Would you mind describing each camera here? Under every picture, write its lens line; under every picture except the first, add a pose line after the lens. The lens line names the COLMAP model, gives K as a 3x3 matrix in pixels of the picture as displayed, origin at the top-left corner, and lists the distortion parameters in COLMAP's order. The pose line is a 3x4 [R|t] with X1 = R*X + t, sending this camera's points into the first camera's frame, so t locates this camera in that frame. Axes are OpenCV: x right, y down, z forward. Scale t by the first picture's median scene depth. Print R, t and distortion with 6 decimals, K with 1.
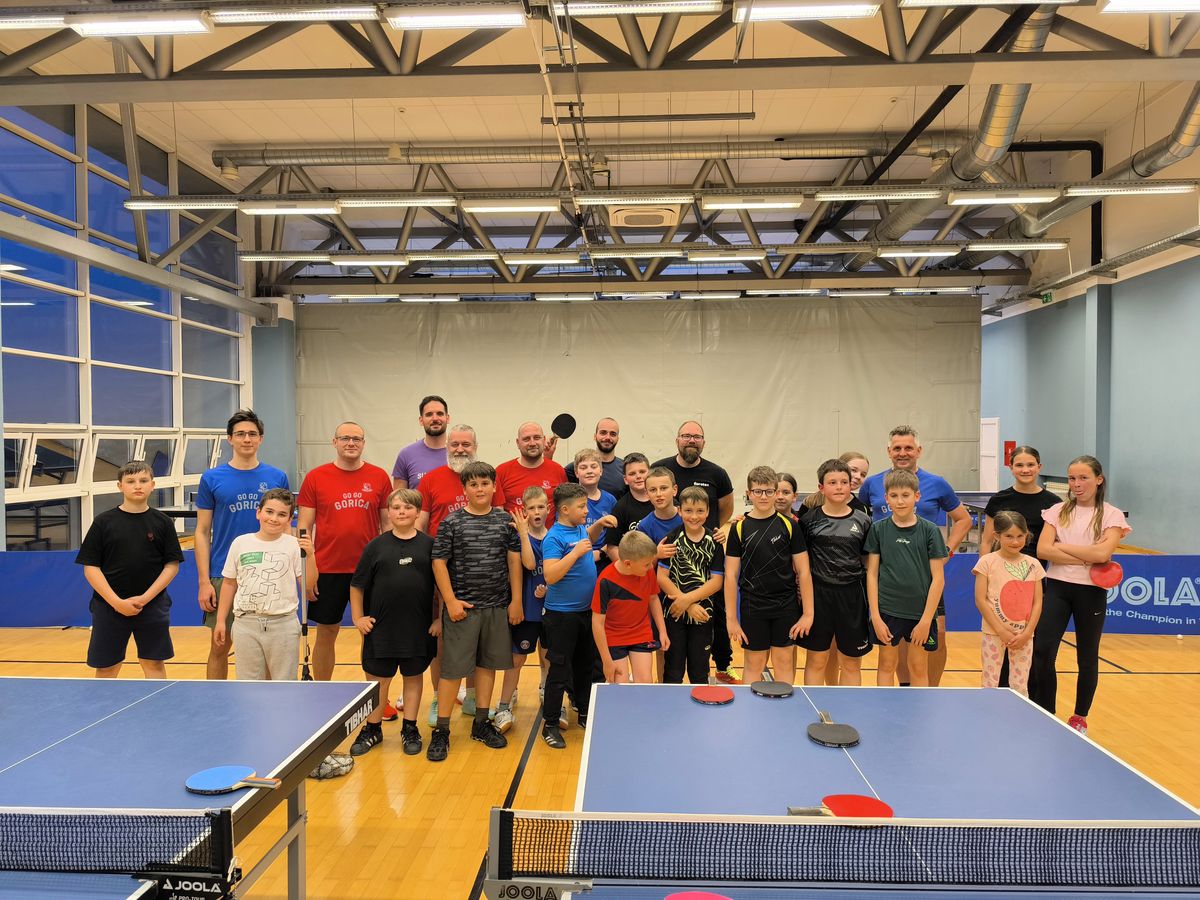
lens RADIAL K [[818.4, 0, 599.7], [0, 818.4, 465.7], [0, 0, 1]] dist [0.033251, -0.040855]
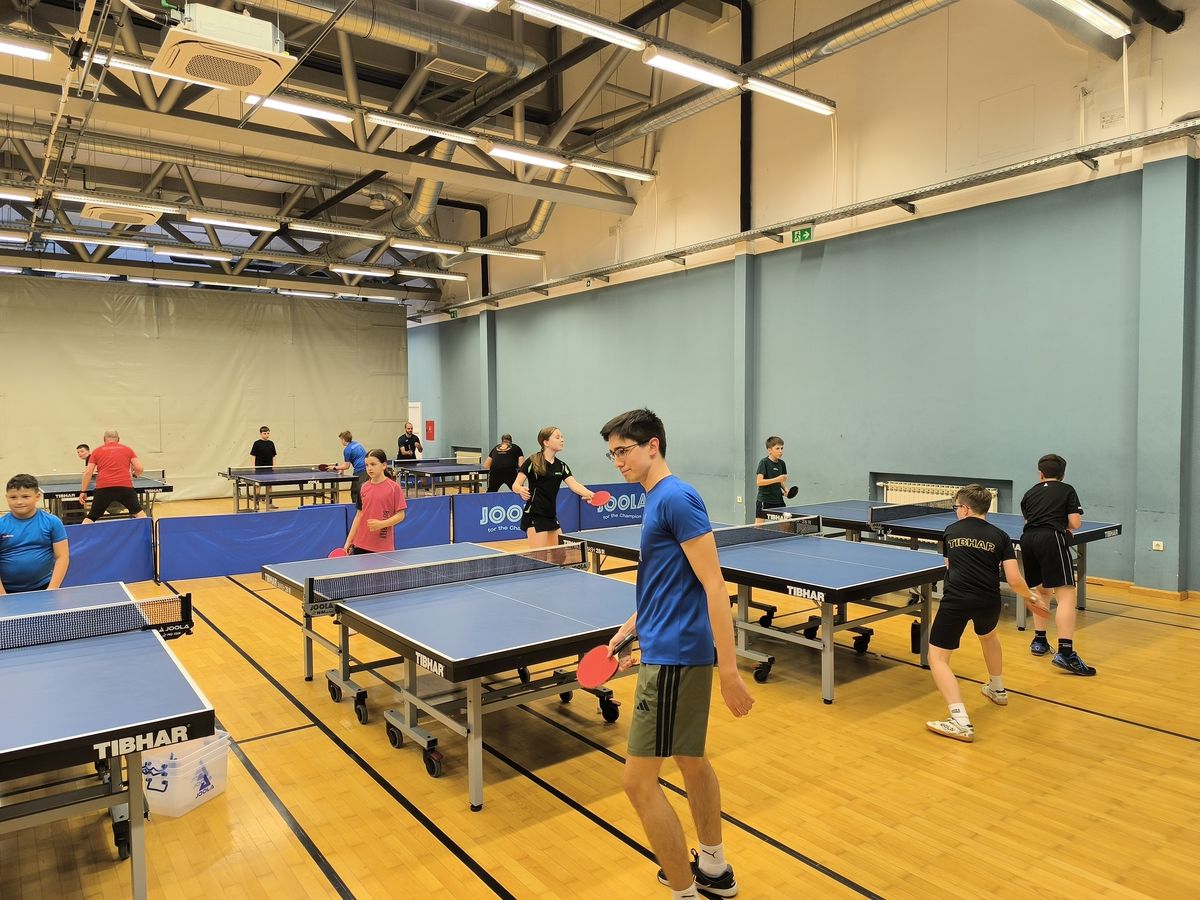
lens RADIAL K [[818.8, 0, 602.5], [0, 818.8, 450.4], [0, 0, 1]] dist [0.033518, -0.041229]
pose [[0.773372, -0.030530, 0.633217, -0.161252], [0.025158, 0.999531, 0.017465, 0.000577], [-0.633453, 0.002423, 0.773777, -0.245308]]
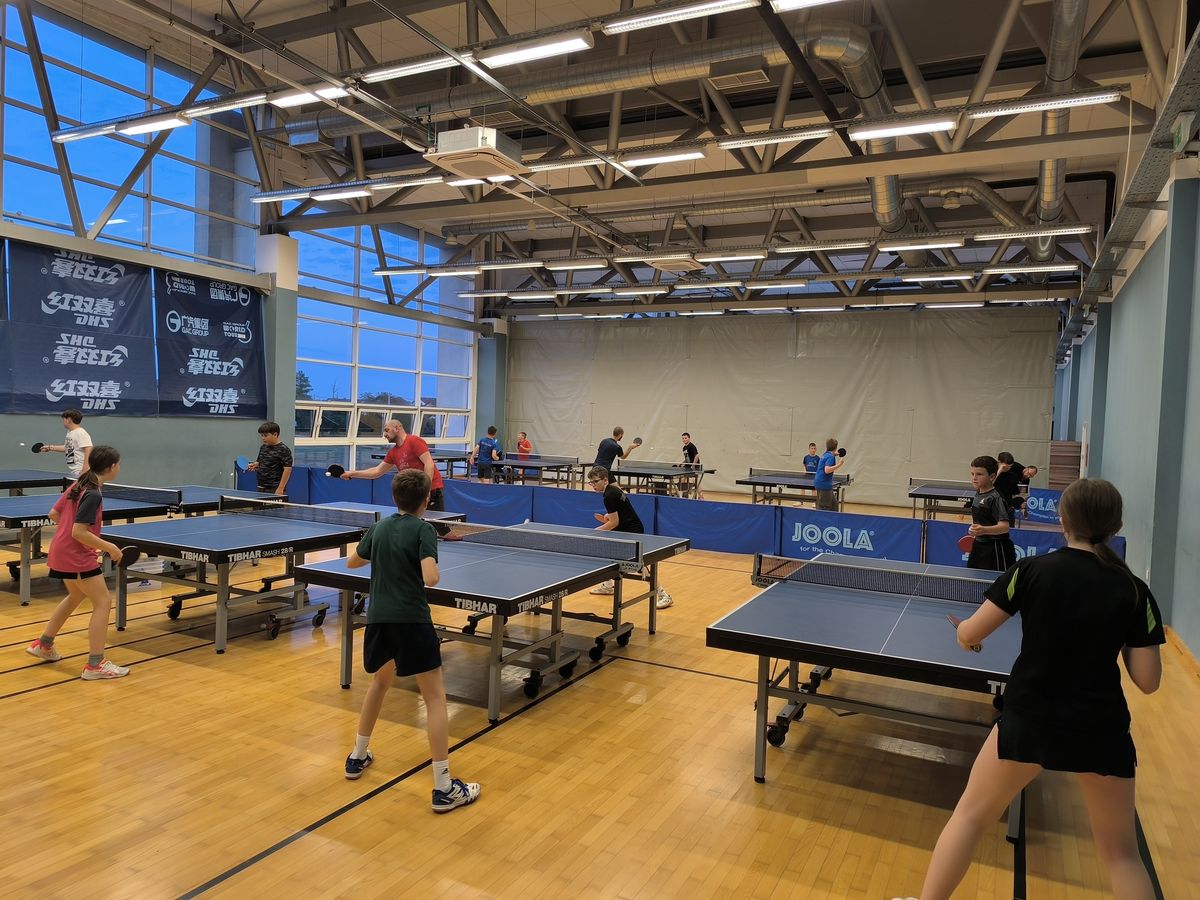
lens RADIAL K [[818.7, 0, 597.8], [0, 818.7, 452.4], [0, 0, 1]] dist [0.031548, -0.038127]
pose [[0.908002, 0.054465, -0.415410, 0.573678], [-0.054861, 0.998434, 0.010991, 0.005649], [0.415358, 0.012810, 0.909568, -0.337195]]
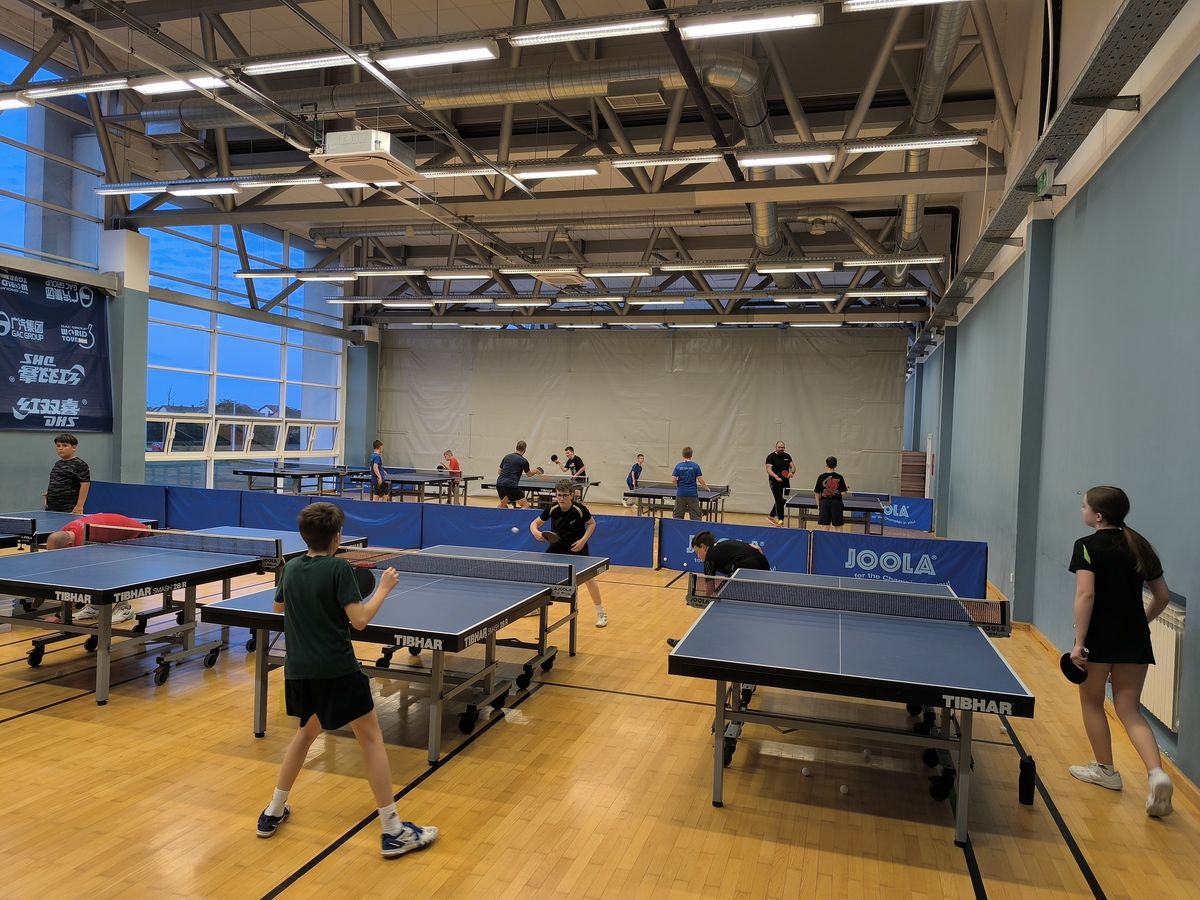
lens RADIAL K [[817.6, 0, 611.5], [0, 817.6, 453.4], [0, 0, 1]] dist [0.028467, -0.035167]
pose [[0.968619, 0.045266, -0.244393, 0.531790], [-0.048885, 0.998766, -0.008758, 0.000609], [0.243695, 0.020430, 0.969637, -0.342089]]
